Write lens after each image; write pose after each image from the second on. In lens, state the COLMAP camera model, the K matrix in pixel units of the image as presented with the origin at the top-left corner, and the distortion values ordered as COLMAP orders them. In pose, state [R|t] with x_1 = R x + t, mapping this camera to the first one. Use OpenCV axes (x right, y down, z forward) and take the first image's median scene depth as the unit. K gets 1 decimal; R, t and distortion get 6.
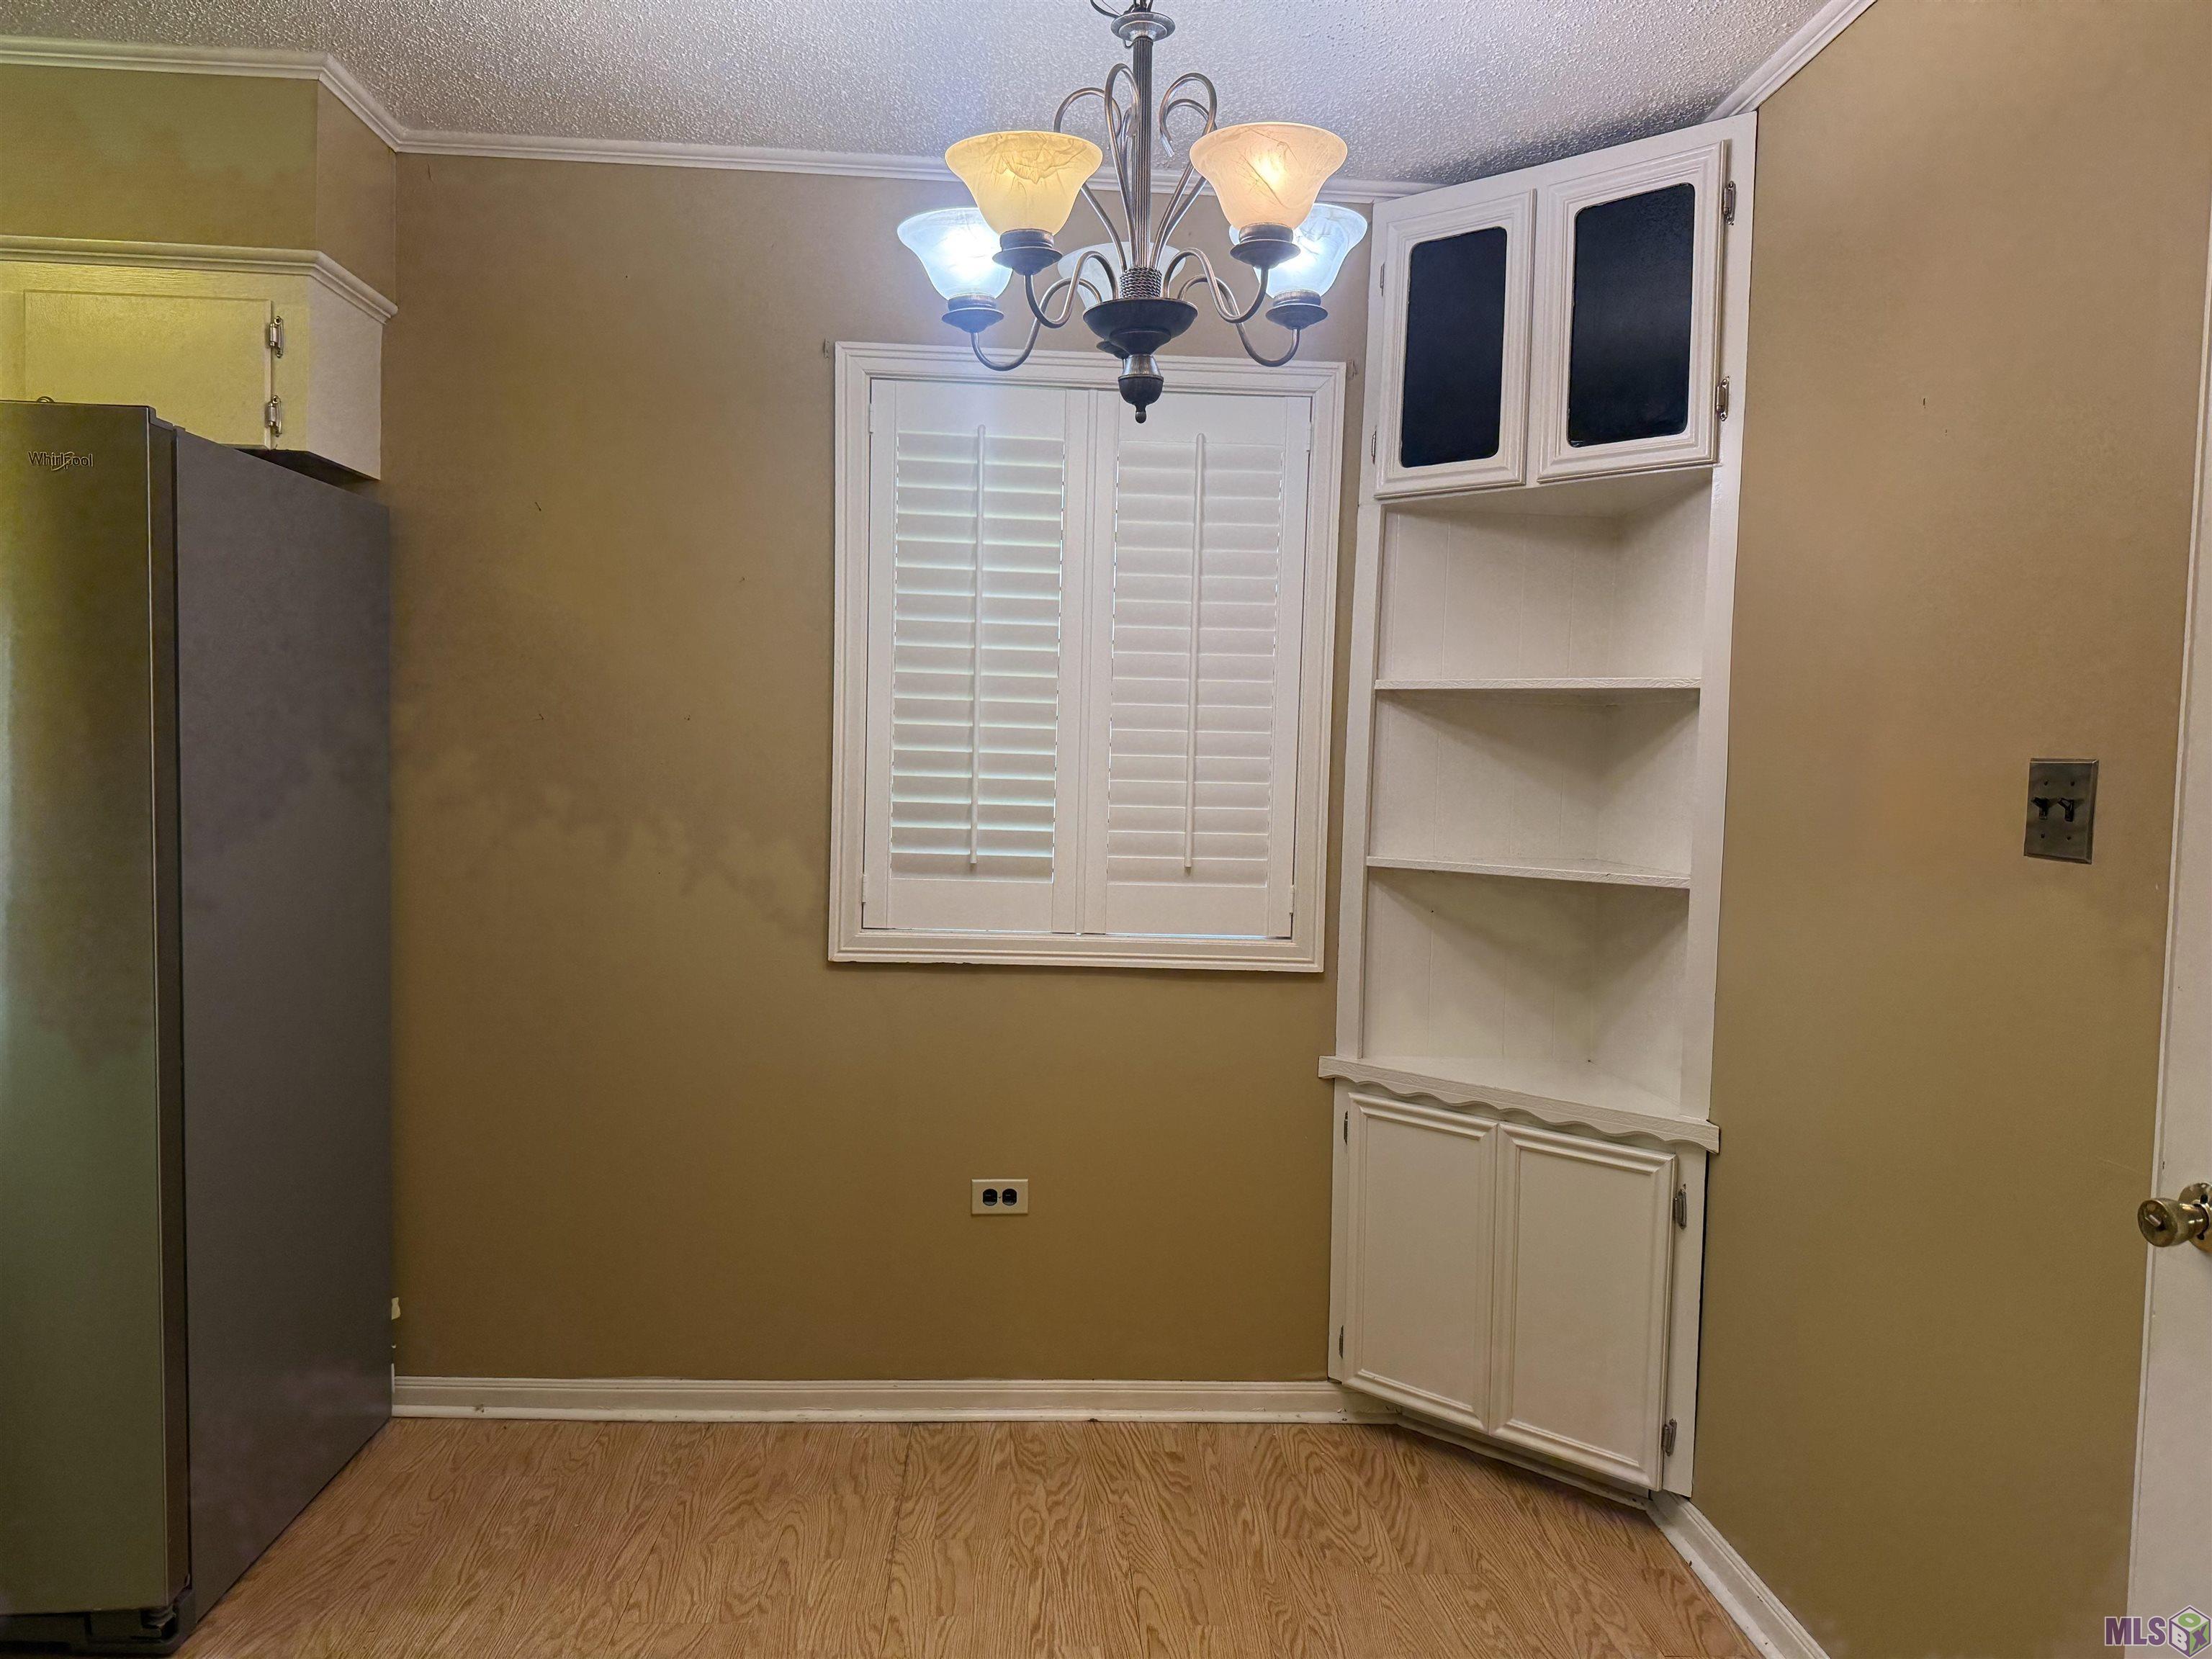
lens RADIAL K [[1578.3, 0, 1106.0], [0, 1578.3, 829.5], [0, 0, 1]] dist [0.058786, -0.088480]
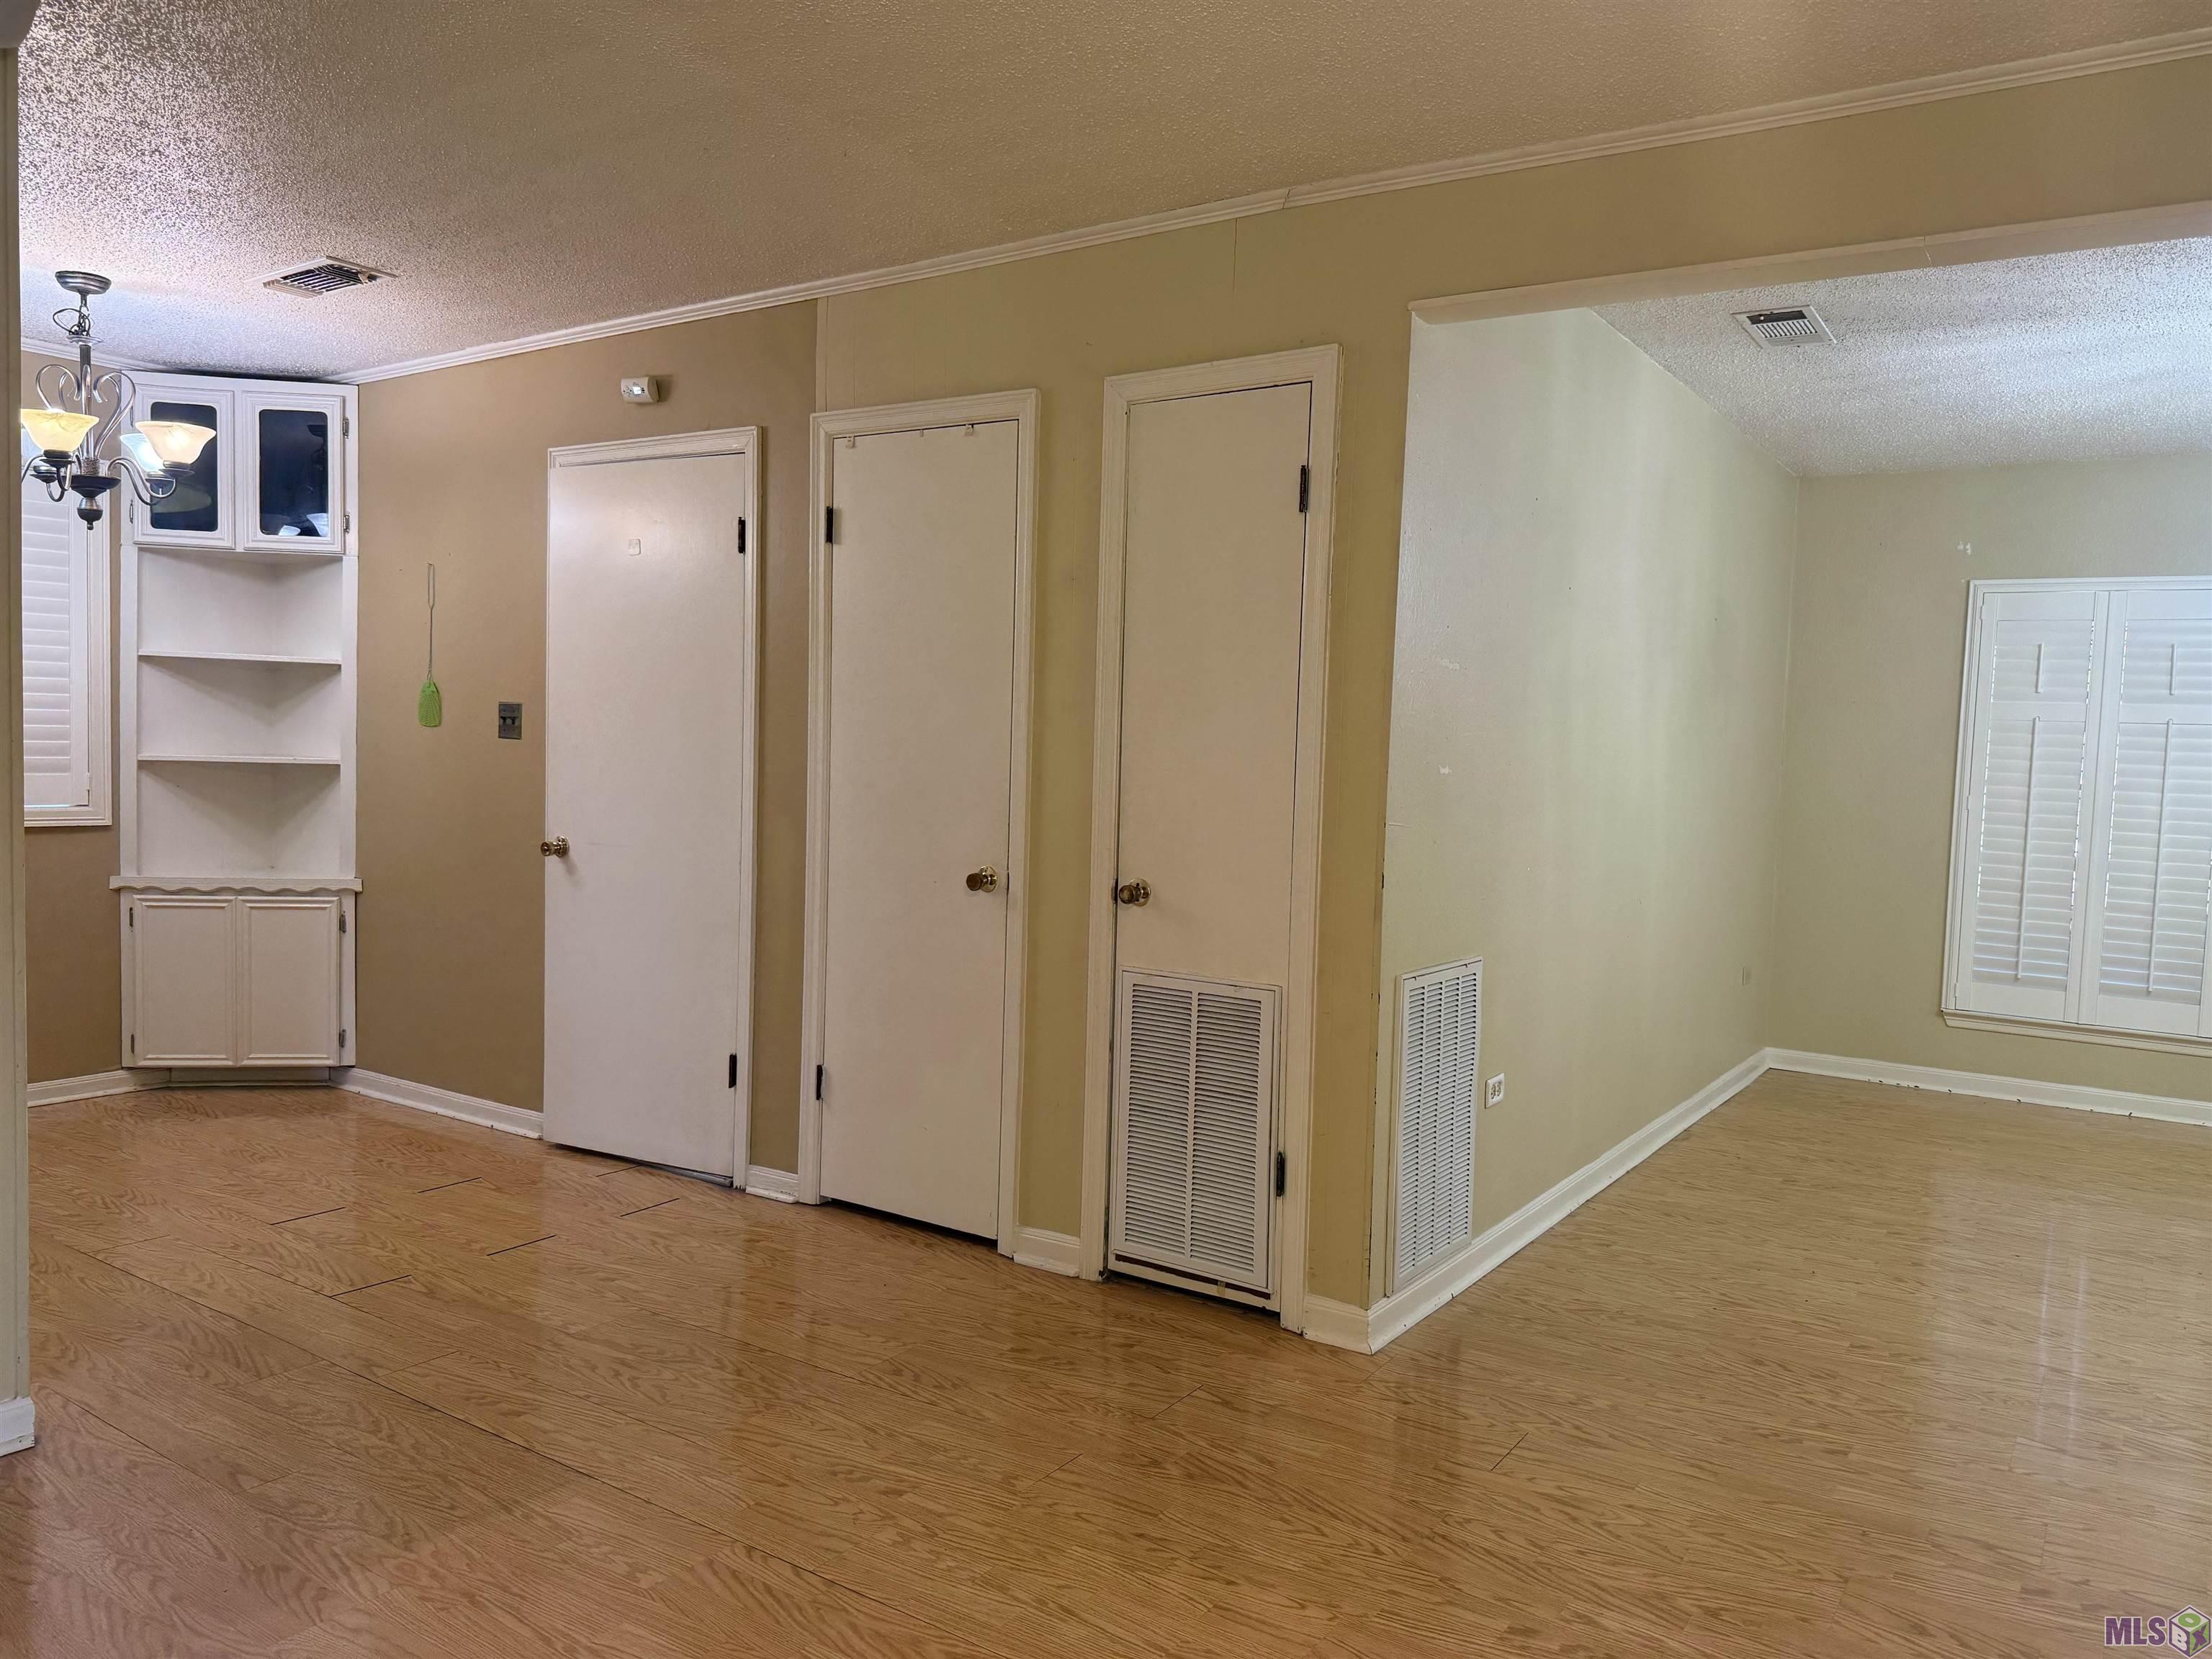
lens RADIAL K [[1574.6, 0, 1099.5], [0, 1574.6, 843.9], [0, 0, 1]] dist [0.008254, -0.058997]
pose [[0.608673, -0.066514, 0.790628, -0.582574], [0.022214, 0.997518, 0.066817, 0.025334], [-0.793110, -0.023107, 0.608640, -0.904155]]
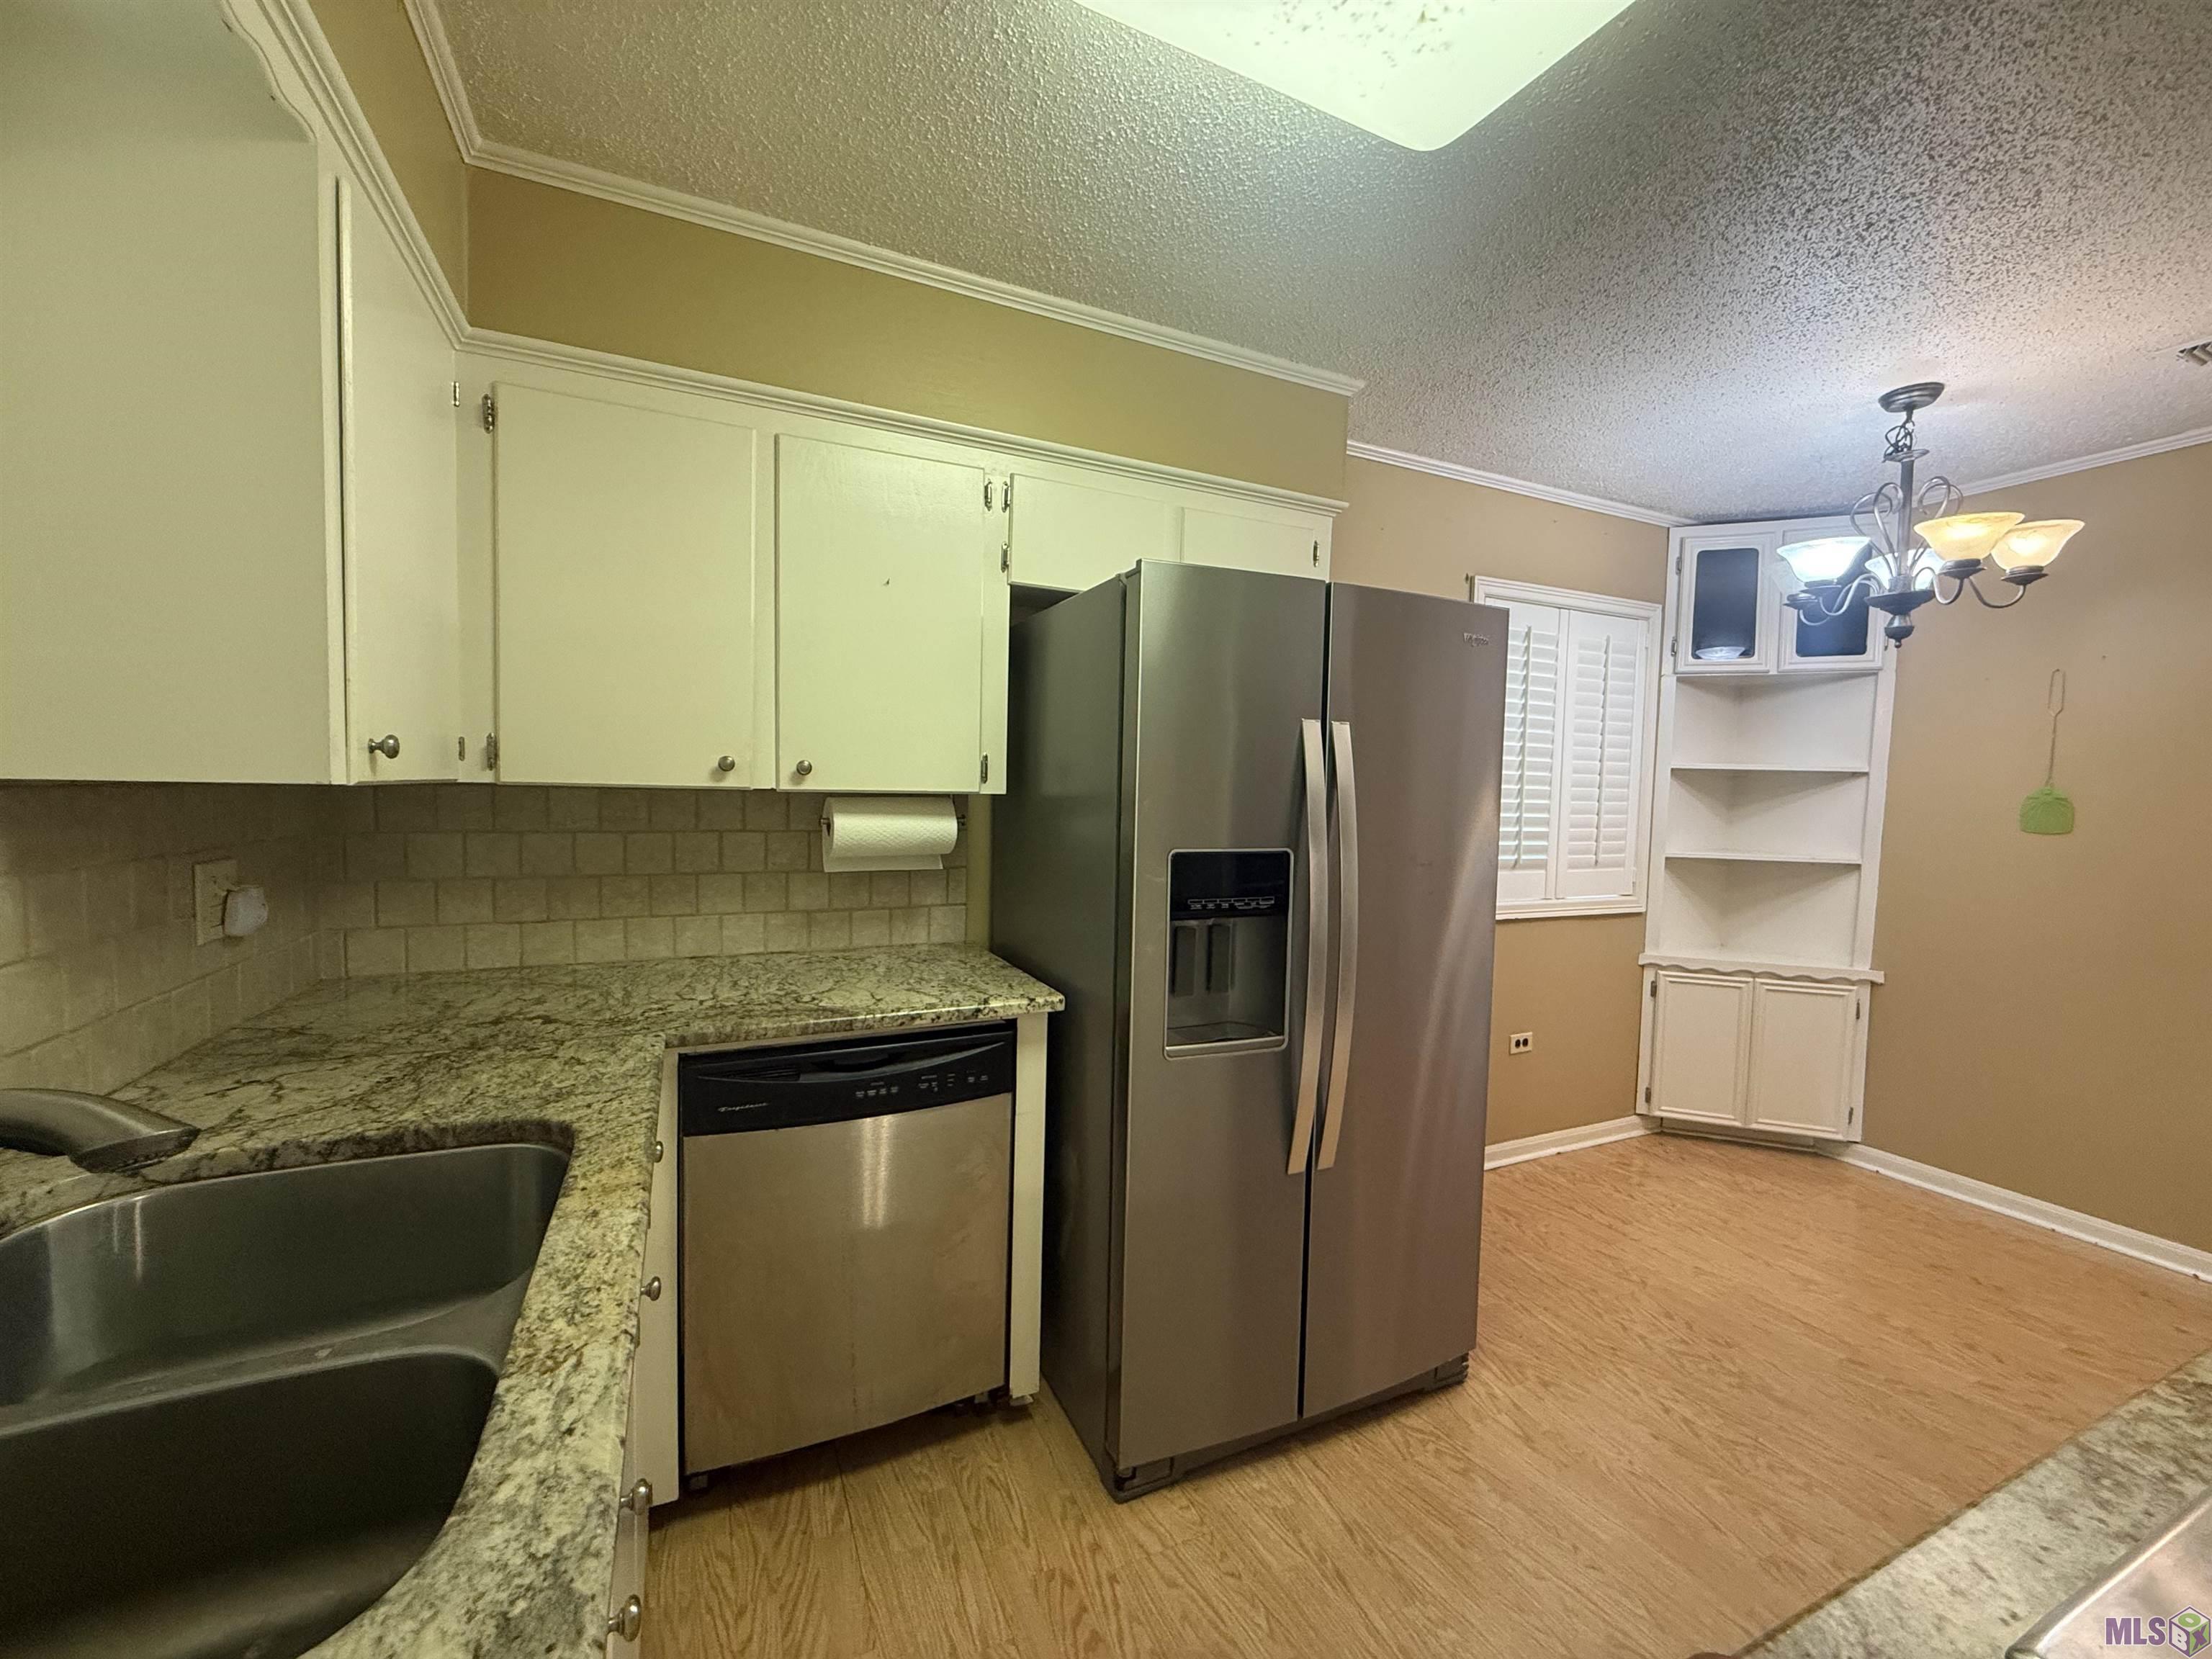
lens RADIAL K [[887.0, 0, 1102.9], [0, 887.0, 825.4], [0, 0, 1]] dist [-0.000450, -0.000110]
pose [[0.929132, -0.027440, 0.368729, -0.980381], [0.021729, 0.999571, 0.019633, -0.058526], [-0.369109, -0.010229, 0.929330, 0.239403]]
